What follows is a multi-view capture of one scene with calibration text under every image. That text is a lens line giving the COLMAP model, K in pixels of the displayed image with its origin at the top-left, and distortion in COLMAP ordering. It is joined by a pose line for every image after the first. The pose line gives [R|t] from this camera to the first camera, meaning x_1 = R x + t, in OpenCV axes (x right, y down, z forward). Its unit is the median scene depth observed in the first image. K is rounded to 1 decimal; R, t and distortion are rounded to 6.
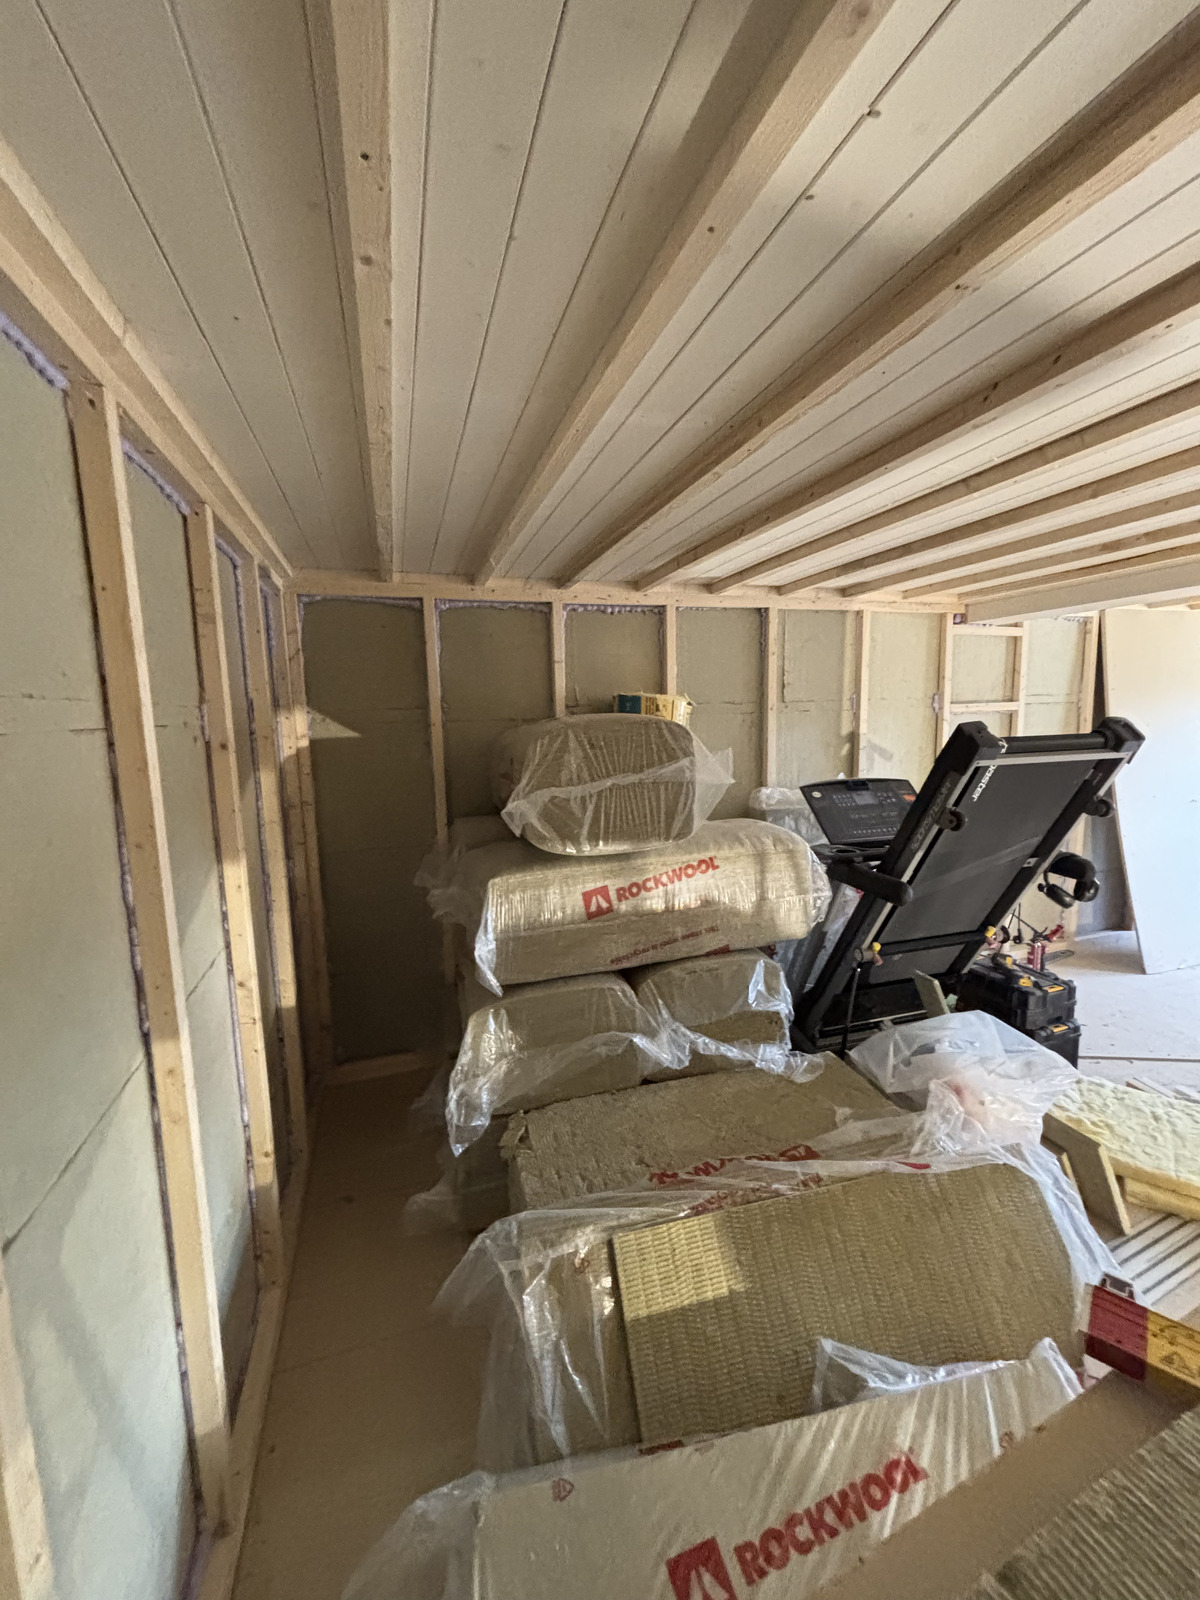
lens RADIAL K [[652.4, 0, 605.0], [0, 652.4, 798.4], [0, 0, 1]] dist [0.015704, 0.000046]
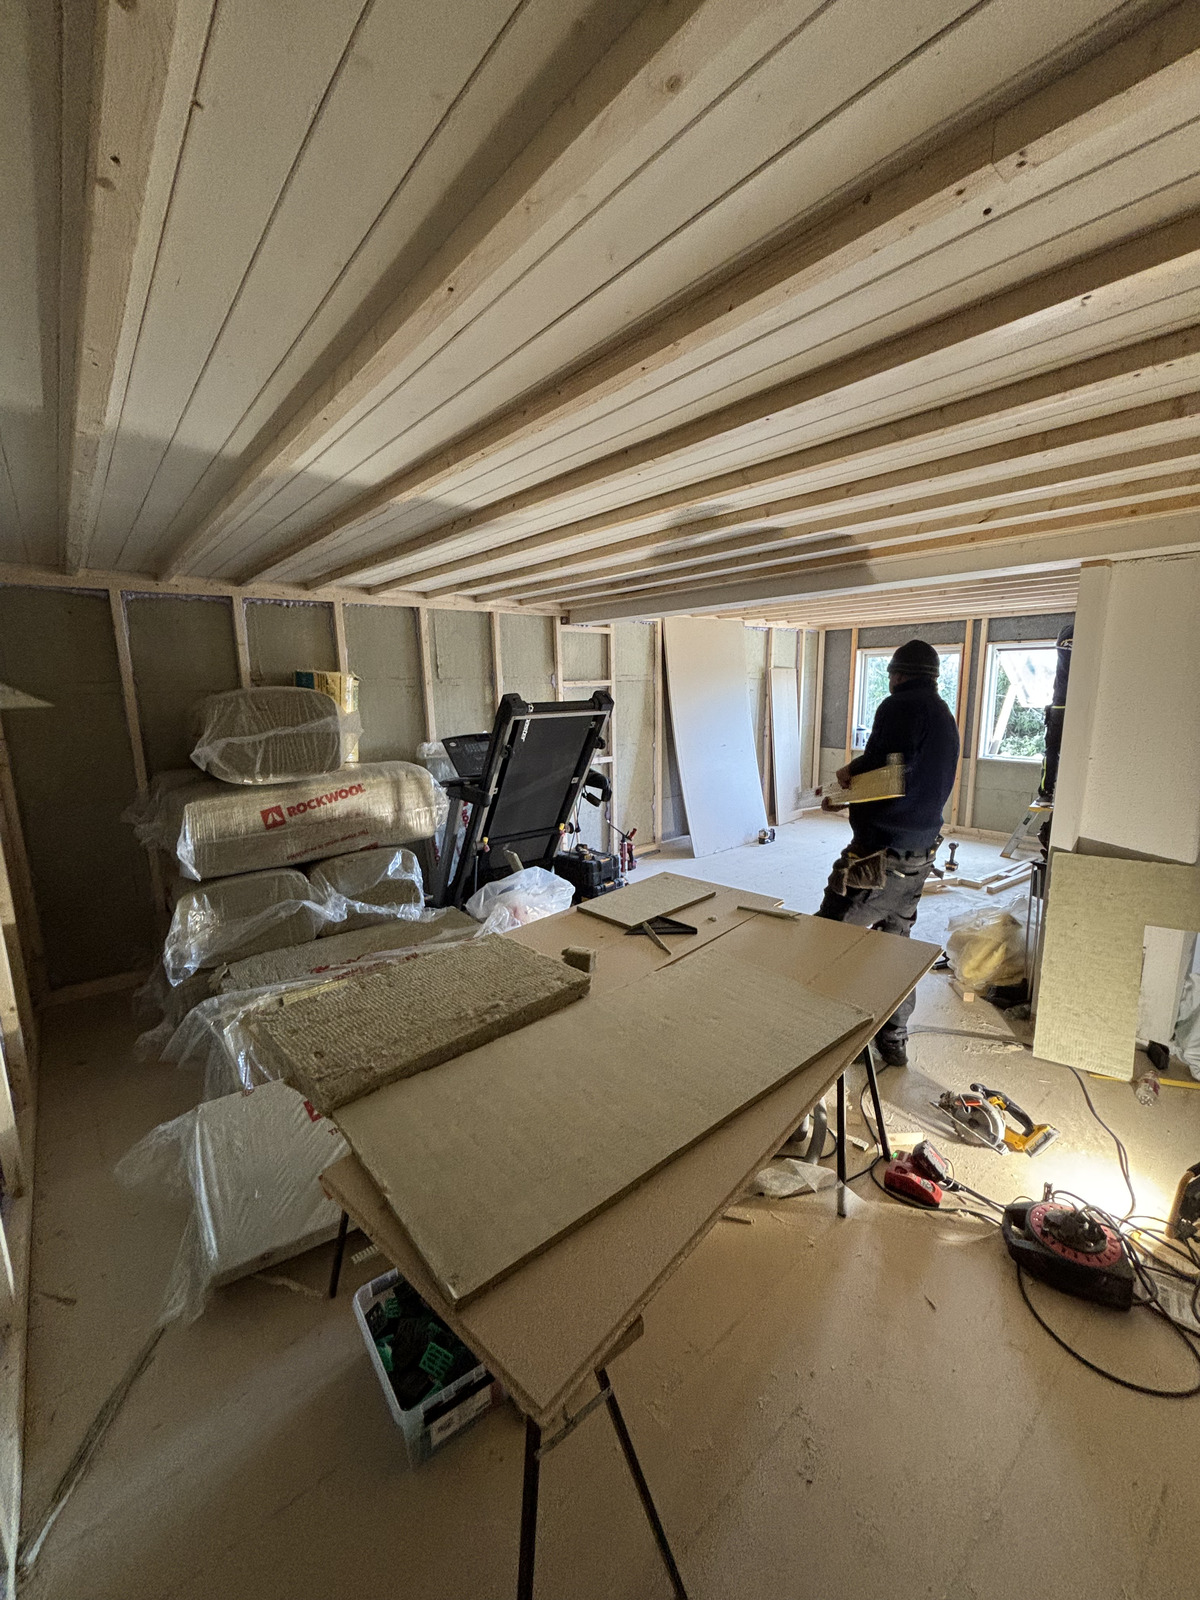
lens RADIAL K [[639.5, 0, 599.1], [0, 639.5, 795.5], [0, 0, 1]] dist [-0.003613, 0.001236]
pose [[0.926322, -0.059982, 0.371928, 0.113814], [0.044067, 0.997718, 0.051152, 0.058935], [-0.374147, -0.030993, 0.926851, -0.505247]]
